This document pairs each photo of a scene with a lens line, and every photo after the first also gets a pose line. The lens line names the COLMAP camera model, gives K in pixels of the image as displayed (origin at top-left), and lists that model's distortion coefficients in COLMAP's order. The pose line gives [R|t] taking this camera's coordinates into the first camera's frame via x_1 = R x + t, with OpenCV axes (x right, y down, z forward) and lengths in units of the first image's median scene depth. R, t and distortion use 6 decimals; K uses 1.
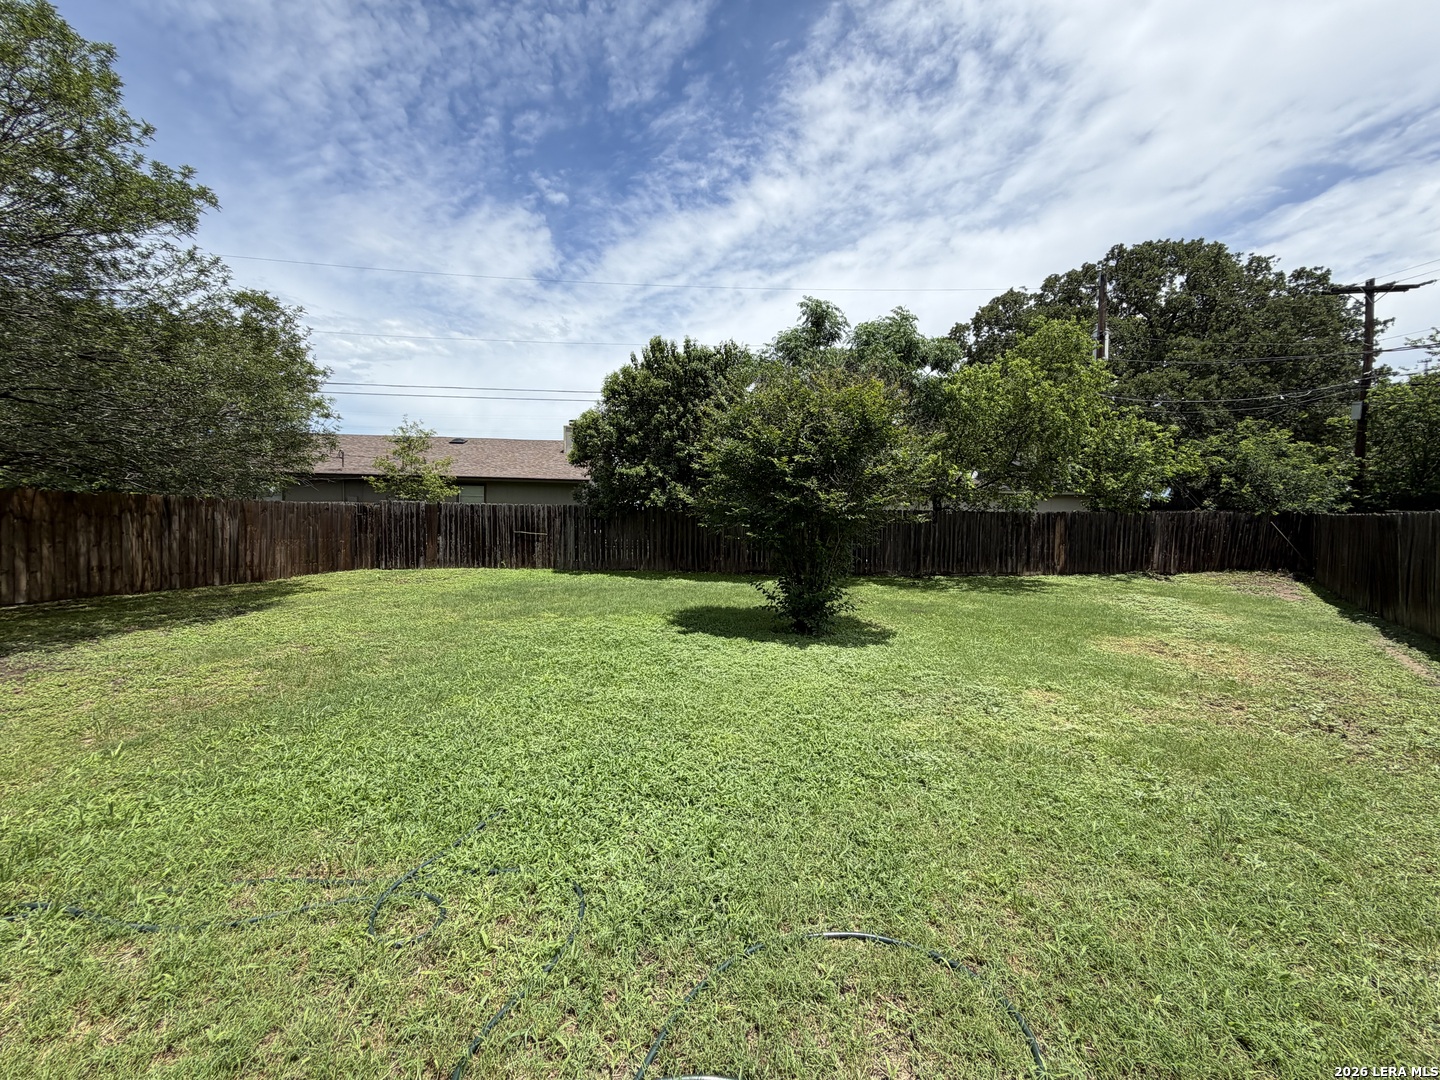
lens RADIAL K [[574.2, 0, 720.5], [0, 574.2, 543.9], [0, 0, 1]] dist [0.001955, -0.000404]
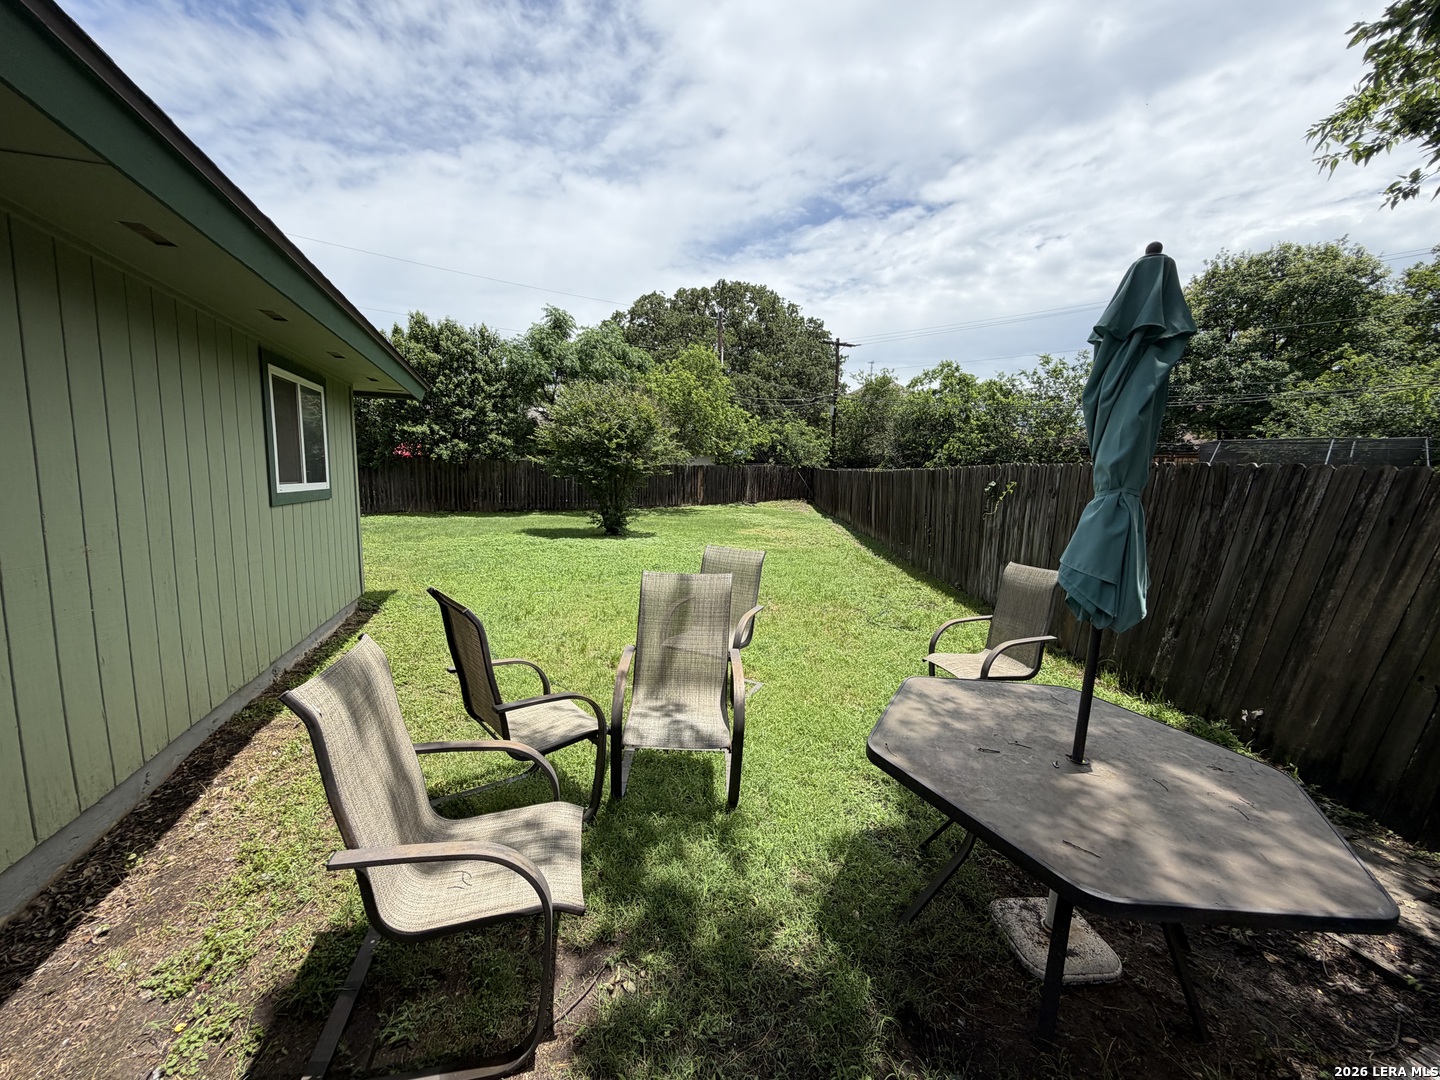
lens RADIAL K [[574.2, 0, 717.2], [0, 574.2, 547.2], [0, 0, 1]] dist [0.001955, -0.000404]
pose [[0.811167, -0.072989, 0.580242, -0.293630], [0.013270, 0.994223, 0.106512, 0.001212], [-0.584664, -0.078699, 0.807449, -0.306861]]
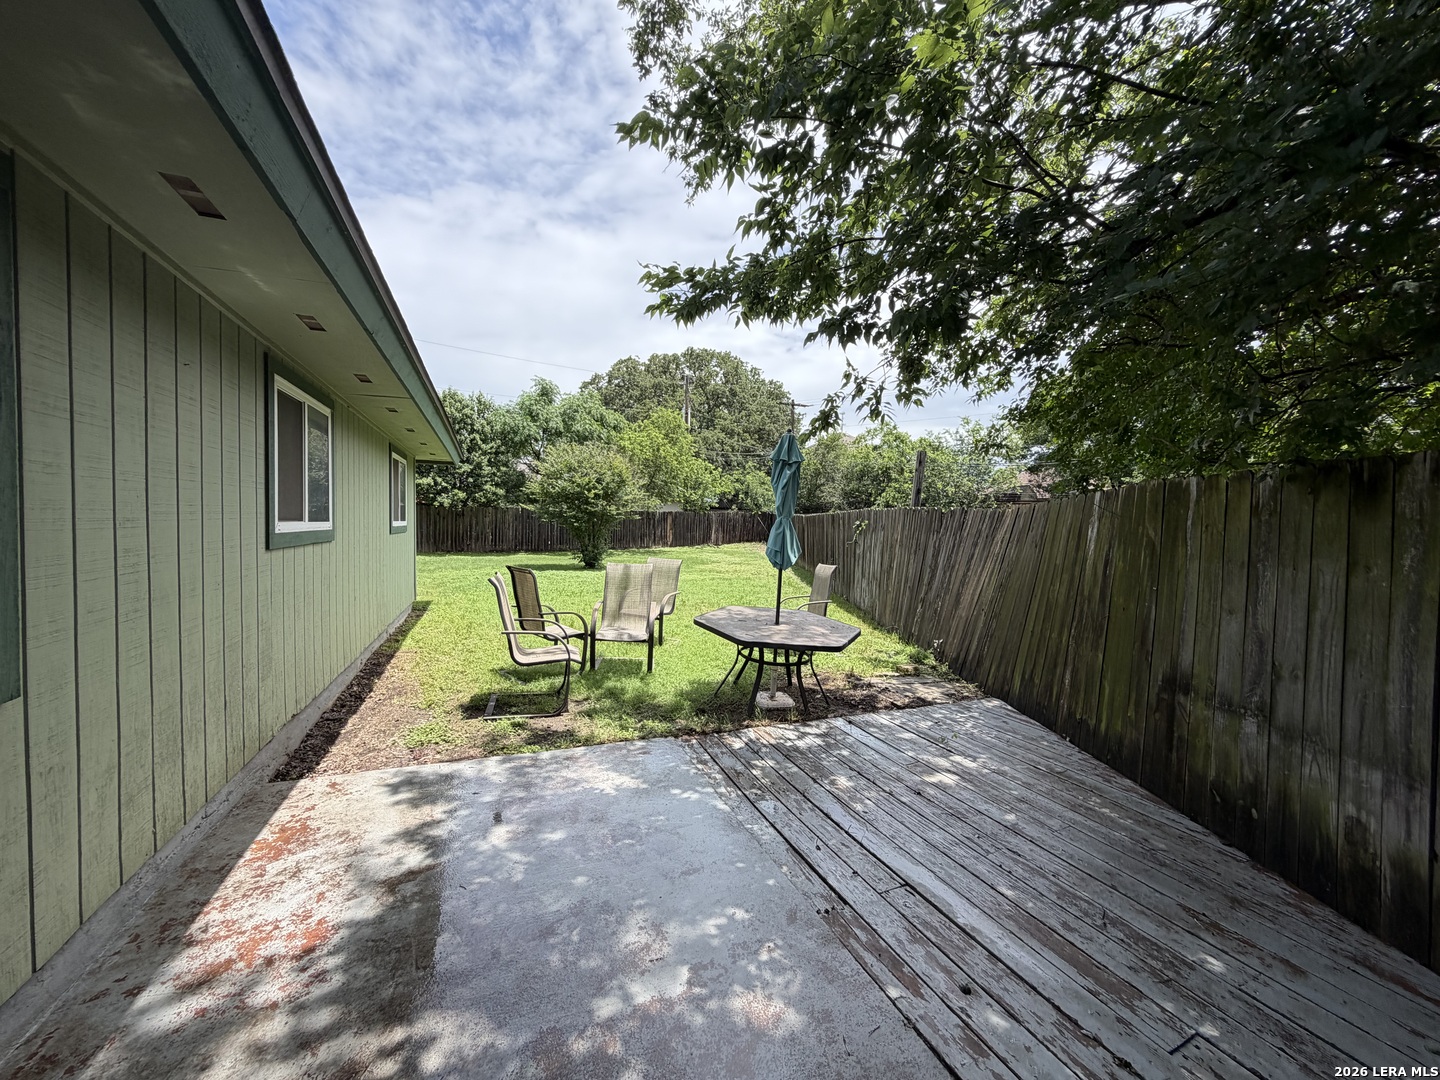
lens RADIAL K [[574.2, 0, 717.5], [0, 574.2, 550.7], [0, 0, 1]] dist [0.001955, -0.000404]
pose [[0.787886, -0.033141, 0.614929, -0.373432], [0.016687, 0.999333, 0.032478, 0.010184], [-0.615596, -0.015328, 0.787913, -0.471668]]
